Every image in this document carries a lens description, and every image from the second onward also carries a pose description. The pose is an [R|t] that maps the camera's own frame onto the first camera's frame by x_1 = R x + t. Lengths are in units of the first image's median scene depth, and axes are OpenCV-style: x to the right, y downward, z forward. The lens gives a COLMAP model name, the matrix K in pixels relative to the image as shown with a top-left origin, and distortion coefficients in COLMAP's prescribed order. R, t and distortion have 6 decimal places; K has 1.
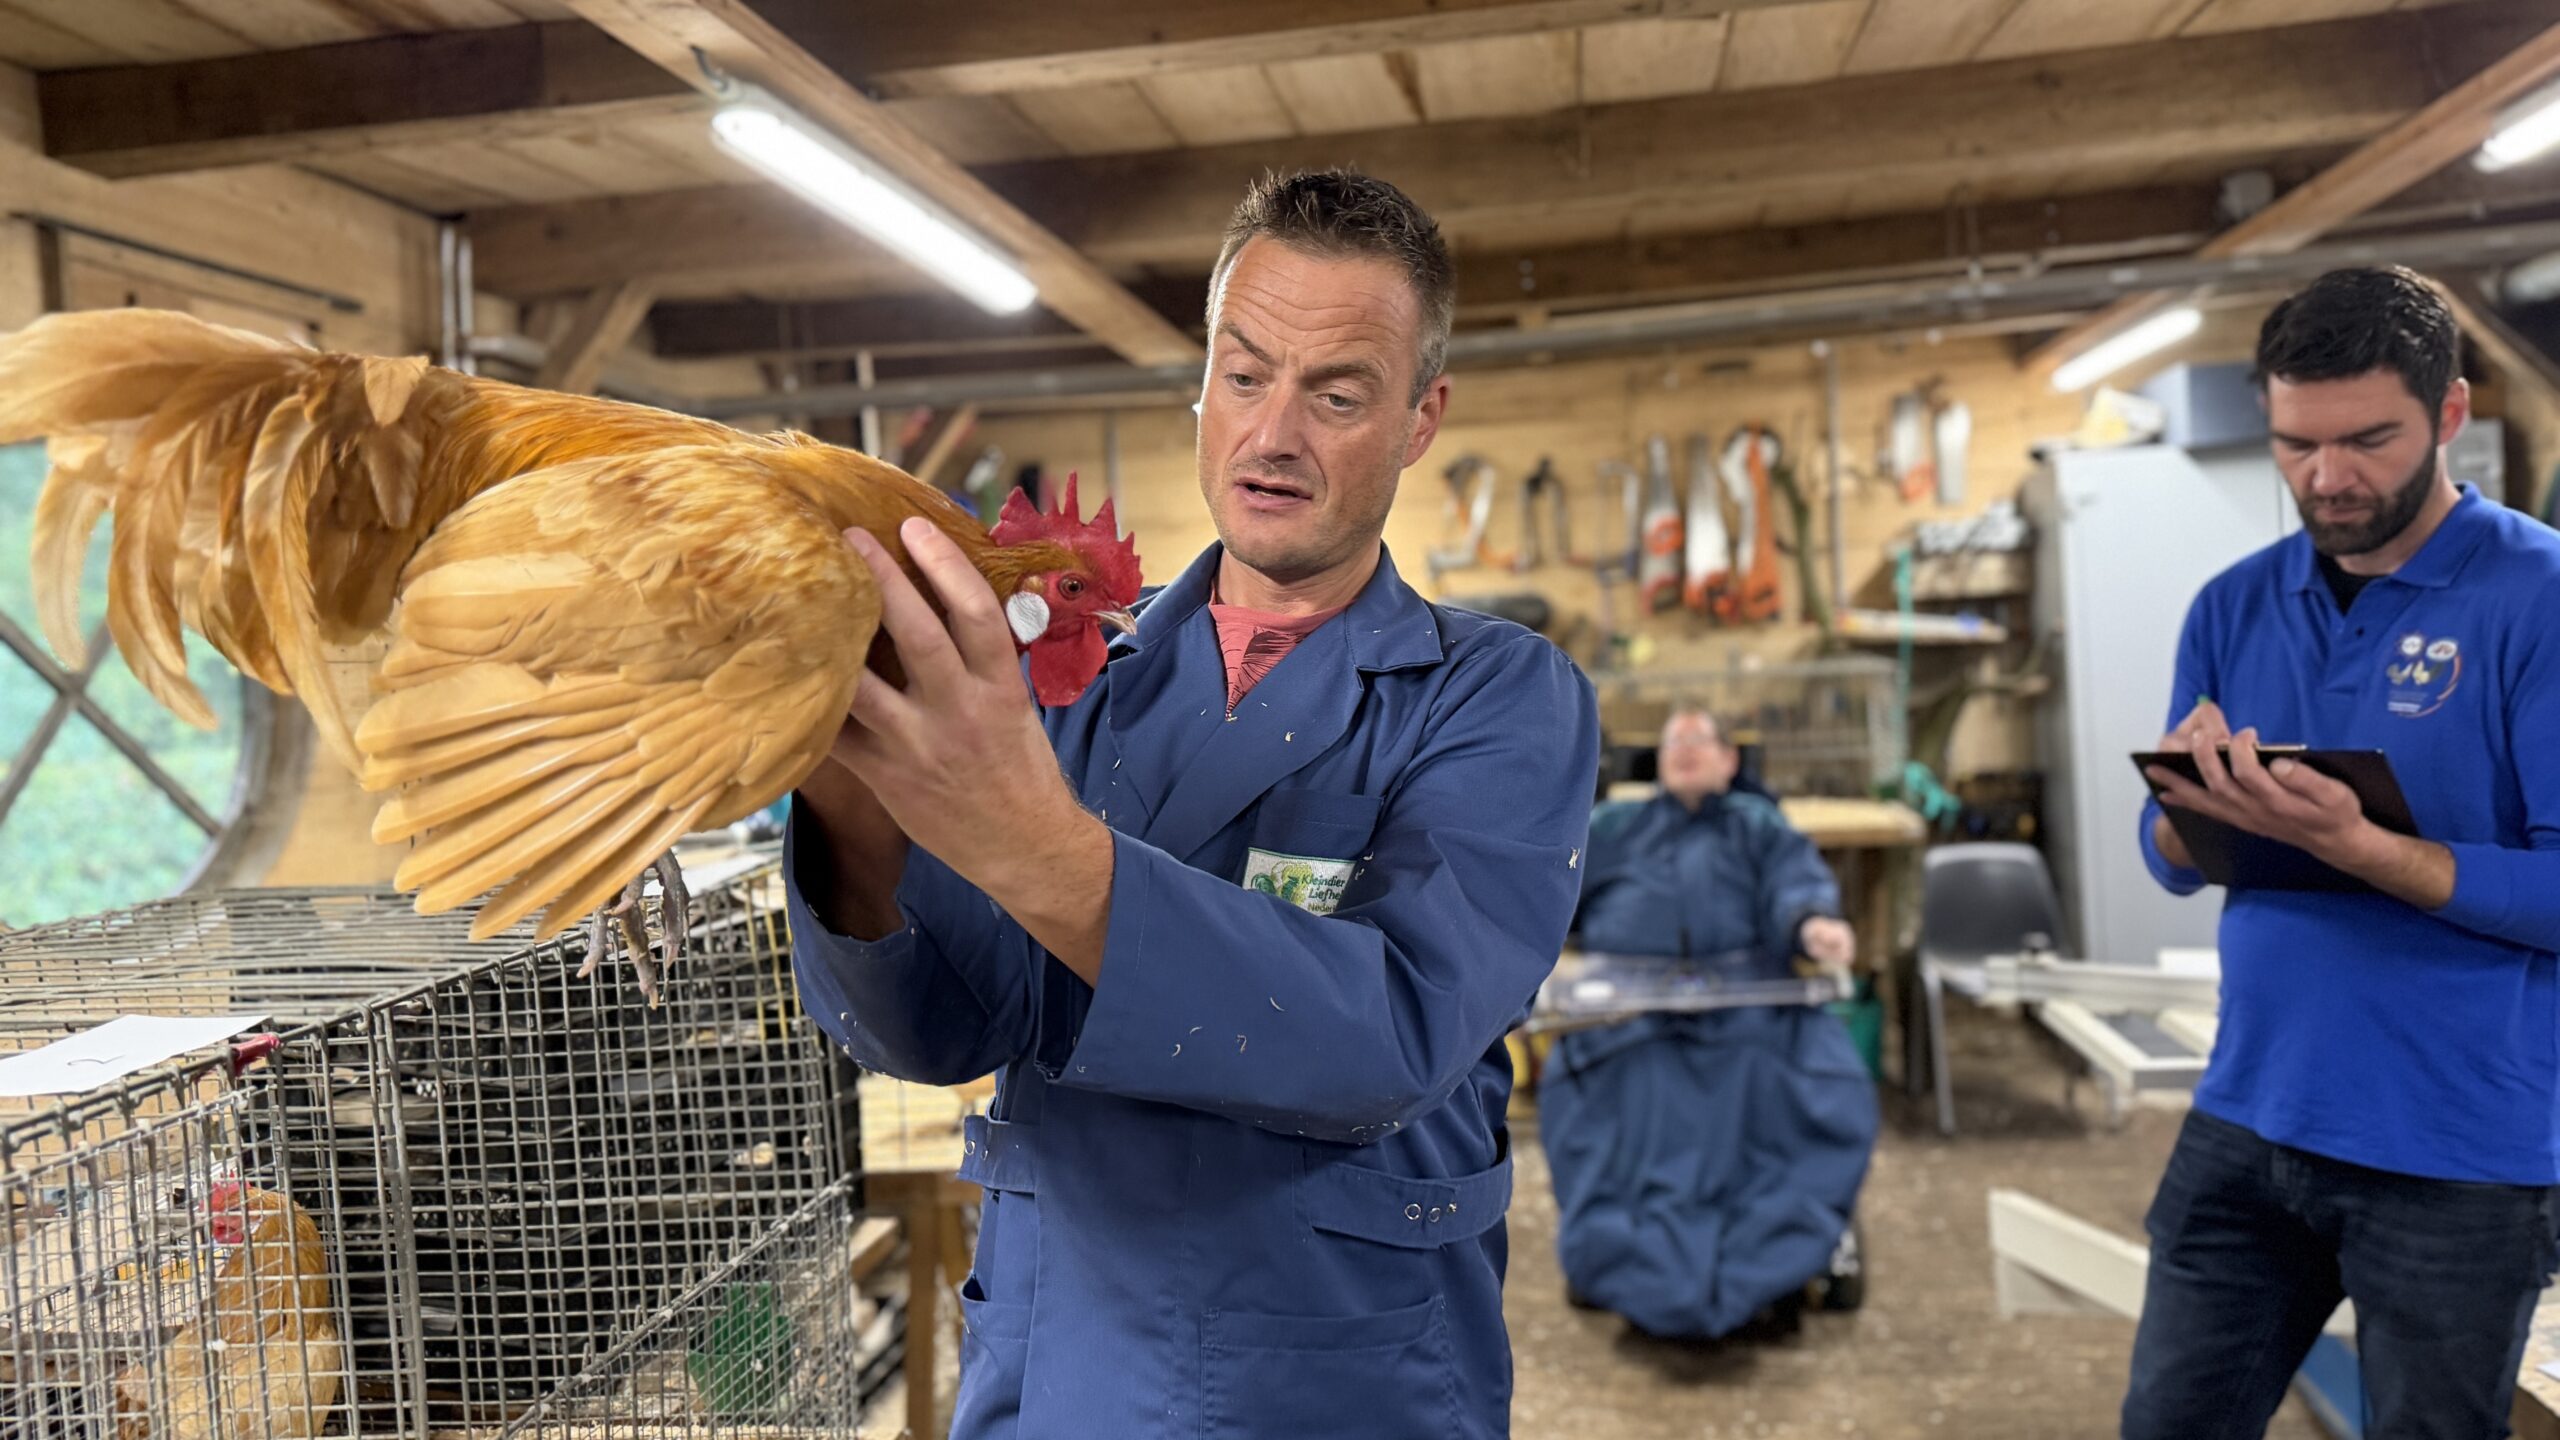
lens RADIAL K [[1902.4, 0, 1280.0], [0, 1902.4, 720.0], [0, 0, 1]] dist [0.010372, 0.001803]
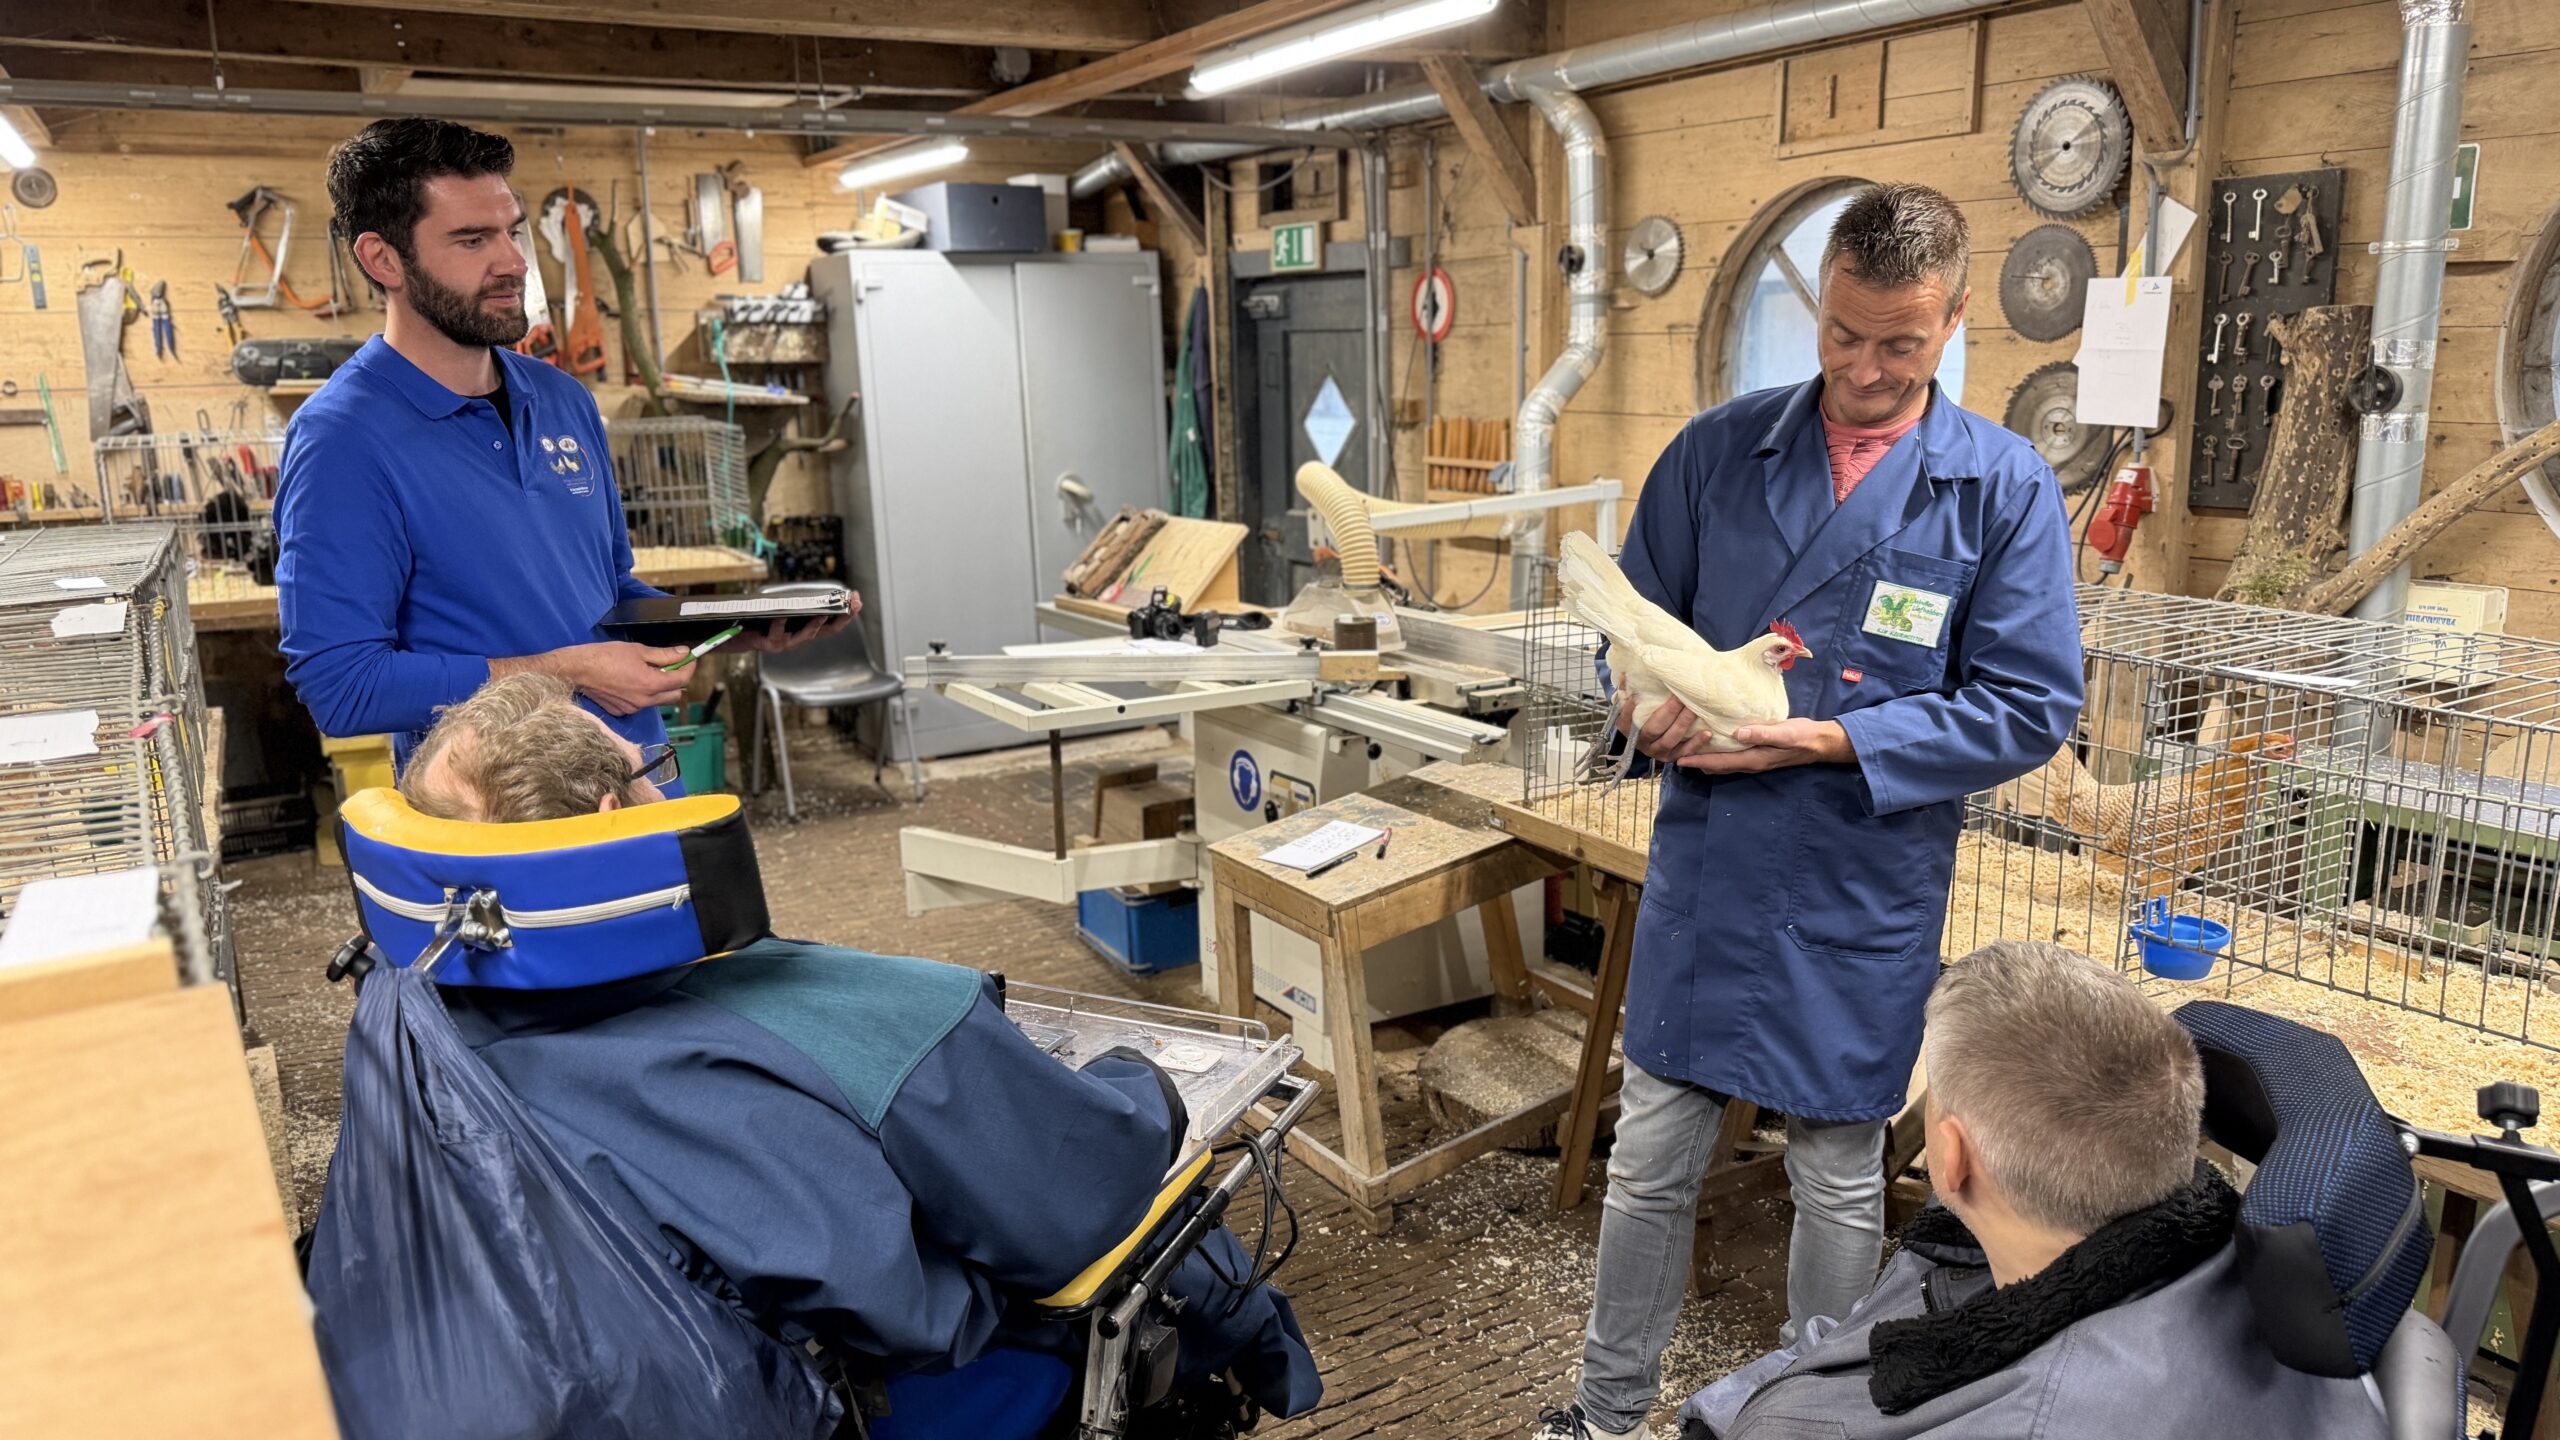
lens RADIAL K [[1902.4, 0, 1280.0], [0, 1902.4, 720.0], [0, 0, 1]] dist [0.010372, 0.001803]
pose [[0.787064, -0.067624, 0.613153, -0.118106], [-0.014446, 0.991680, 0.127914, -0.003783], [-0.616702, -0.109534, 0.779539, -0.109434]]
